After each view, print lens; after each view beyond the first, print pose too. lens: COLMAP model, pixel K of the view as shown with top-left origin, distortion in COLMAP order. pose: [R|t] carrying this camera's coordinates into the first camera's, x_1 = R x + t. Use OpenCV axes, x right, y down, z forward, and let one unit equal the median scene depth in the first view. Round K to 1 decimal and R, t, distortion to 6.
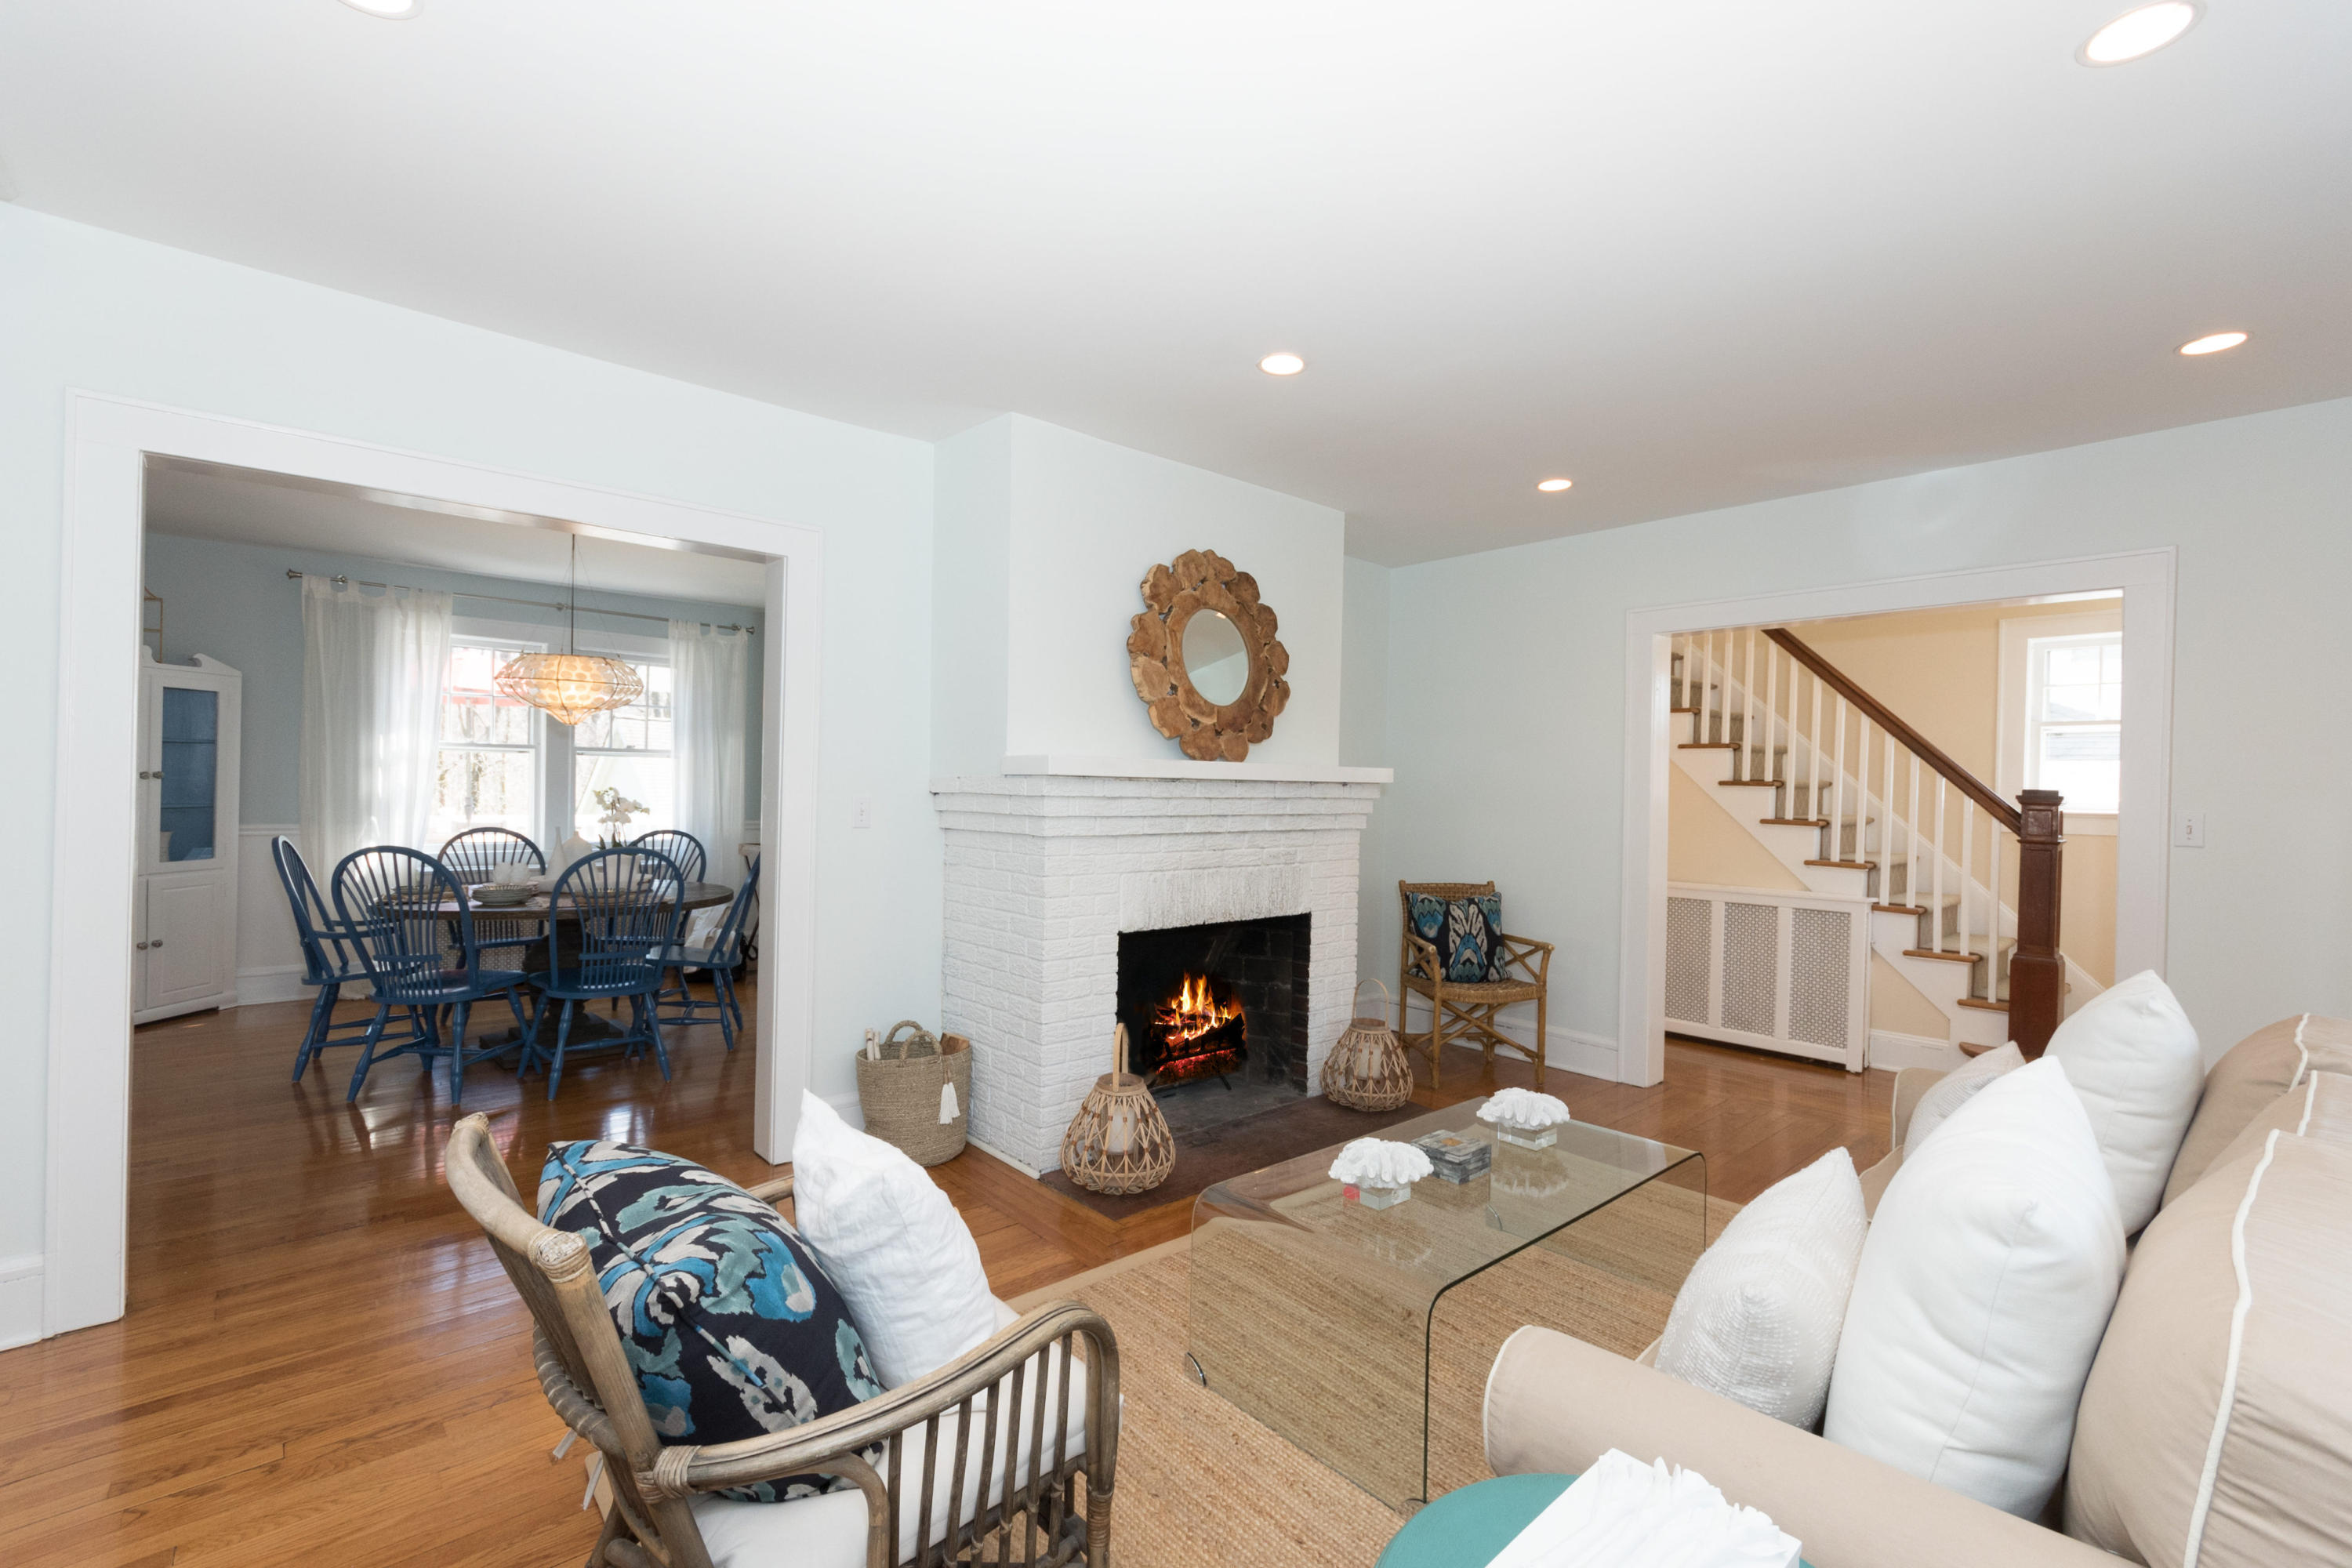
lens RADIAL K [[1027.0, 0, 1163.9], [0, 1027.0, 792.6], [0, 0, 1]] dist [0.002646, 0.000442]
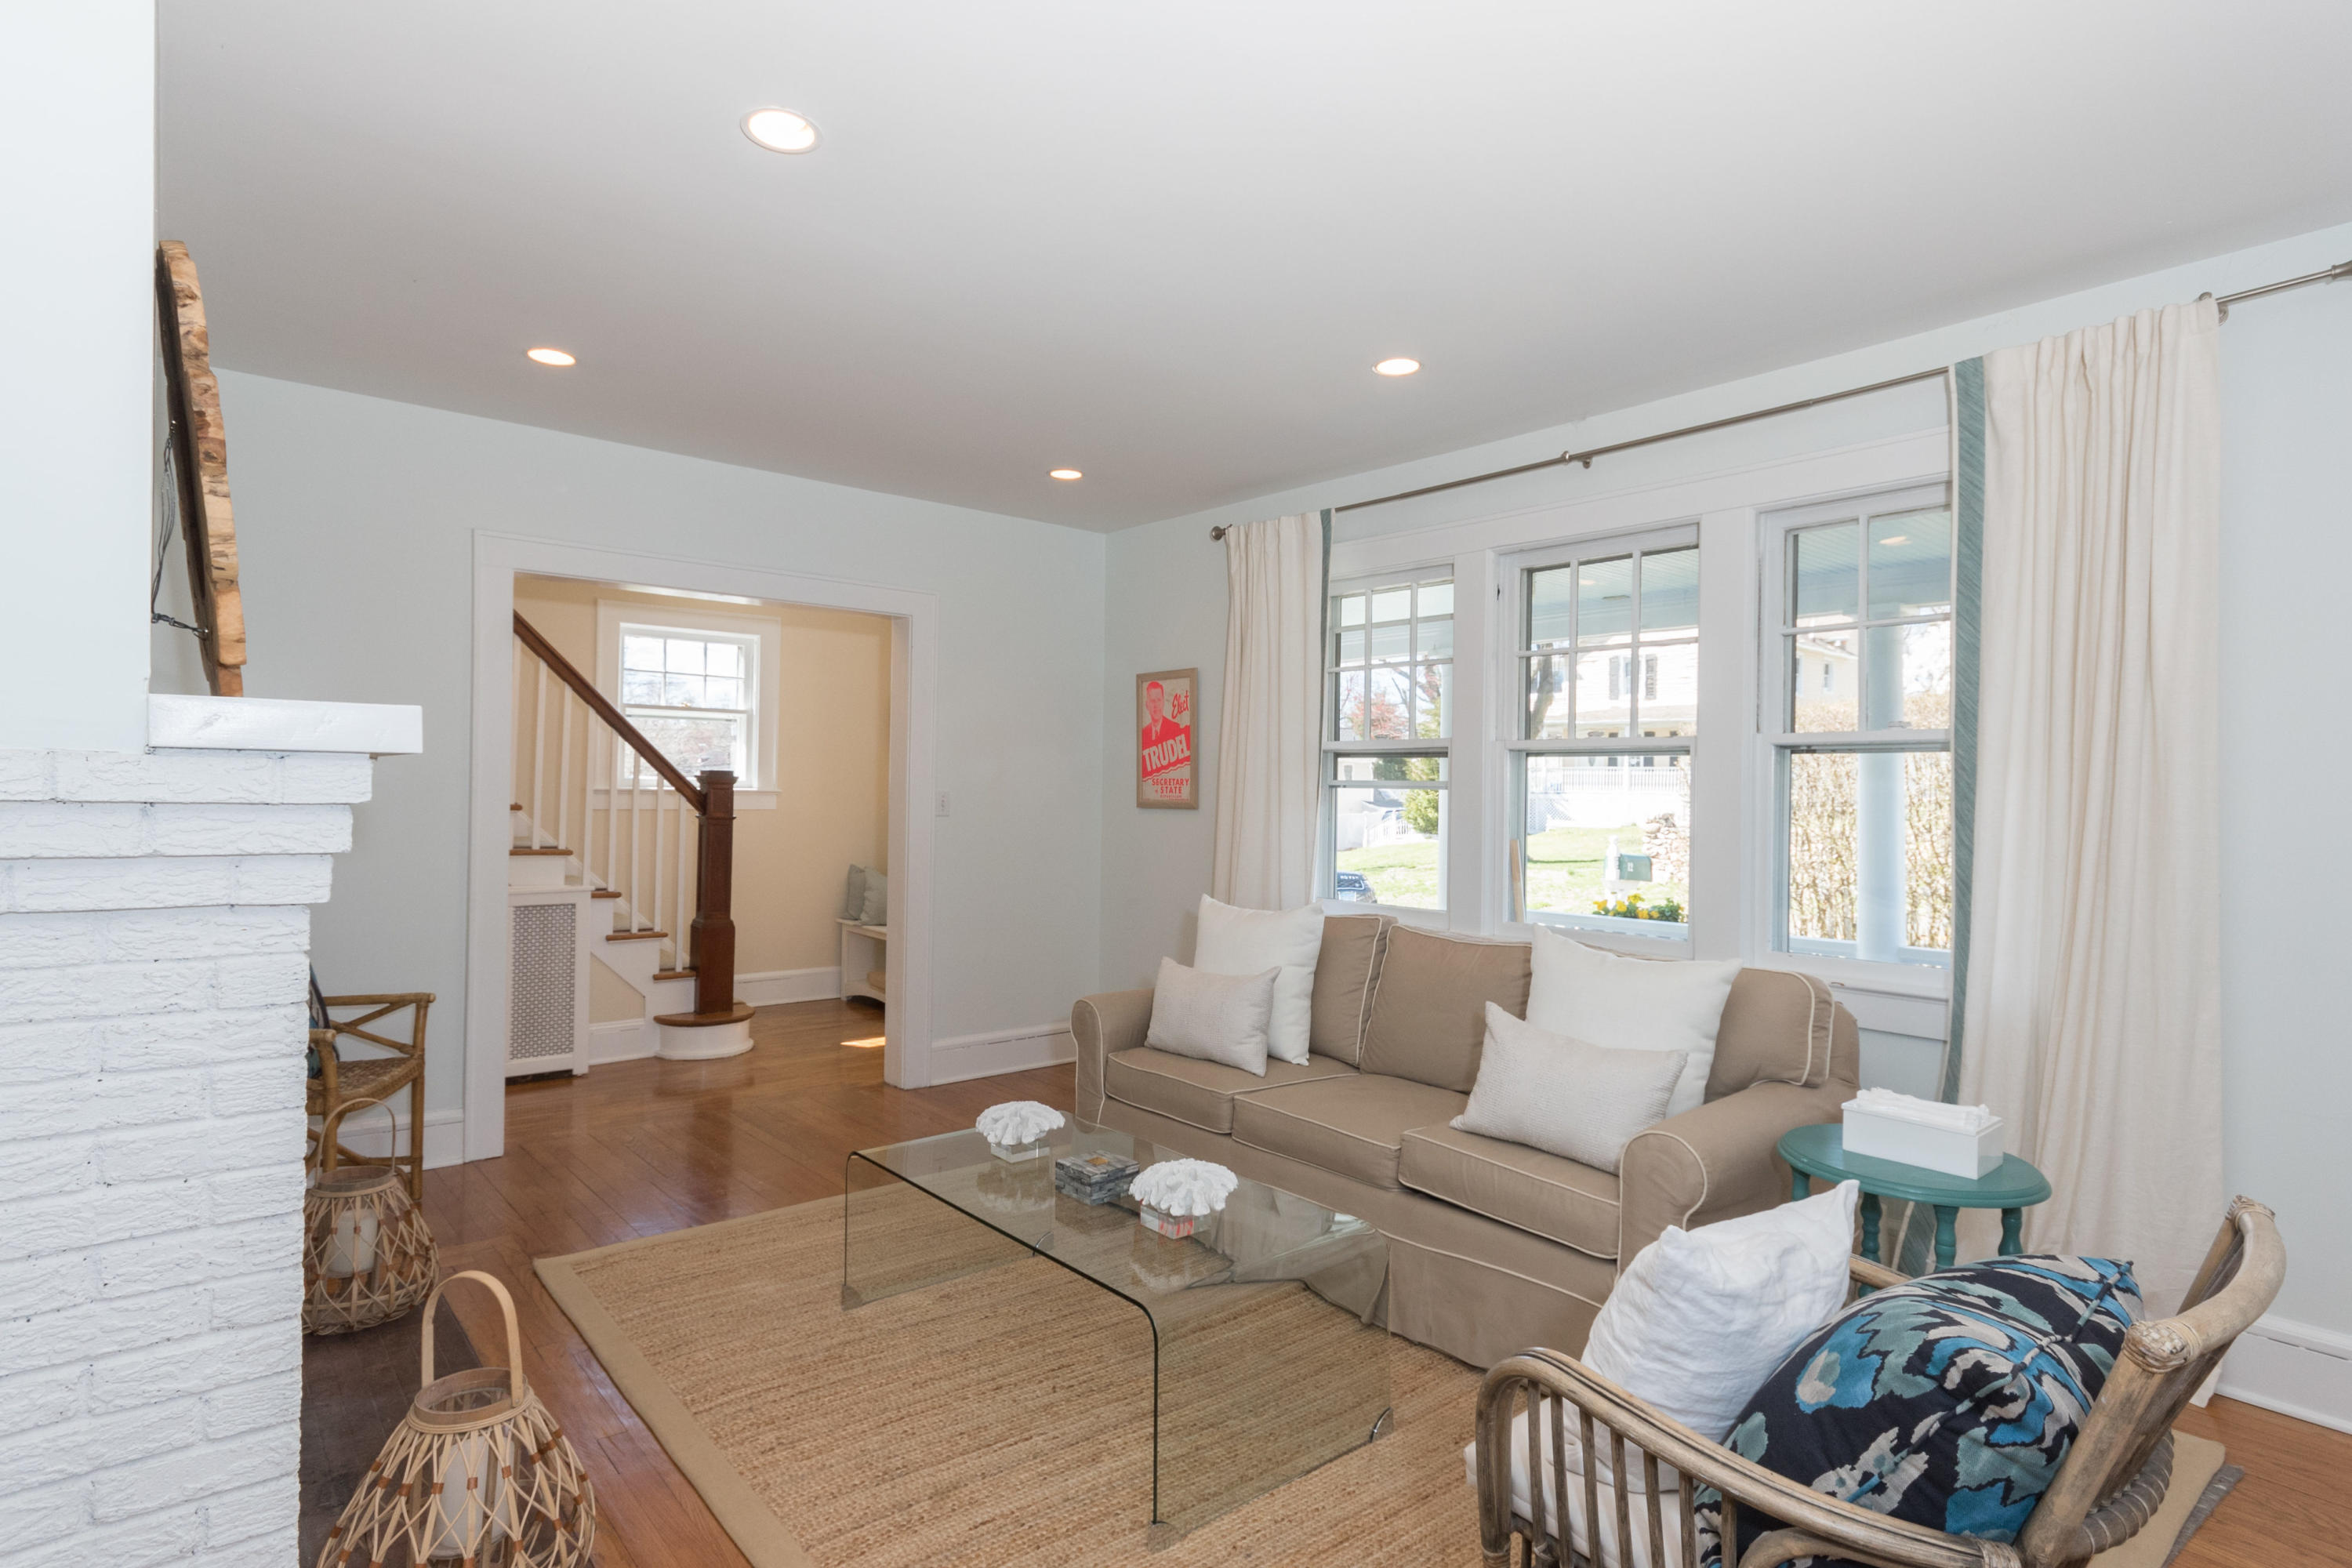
lens RADIAL K [[1237.8, 0, 1170.4], [0, 1237.8, 792.4], [0, 0, 1]] dist [-0.017969, 0.003792]
pose [[0.021622, -0.022035, 0.999523, -0.442048], [-0.012580, 0.999672, 0.022310, -0.014275], [-0.999687, -0.013056, 0.021338, 0.478386]]
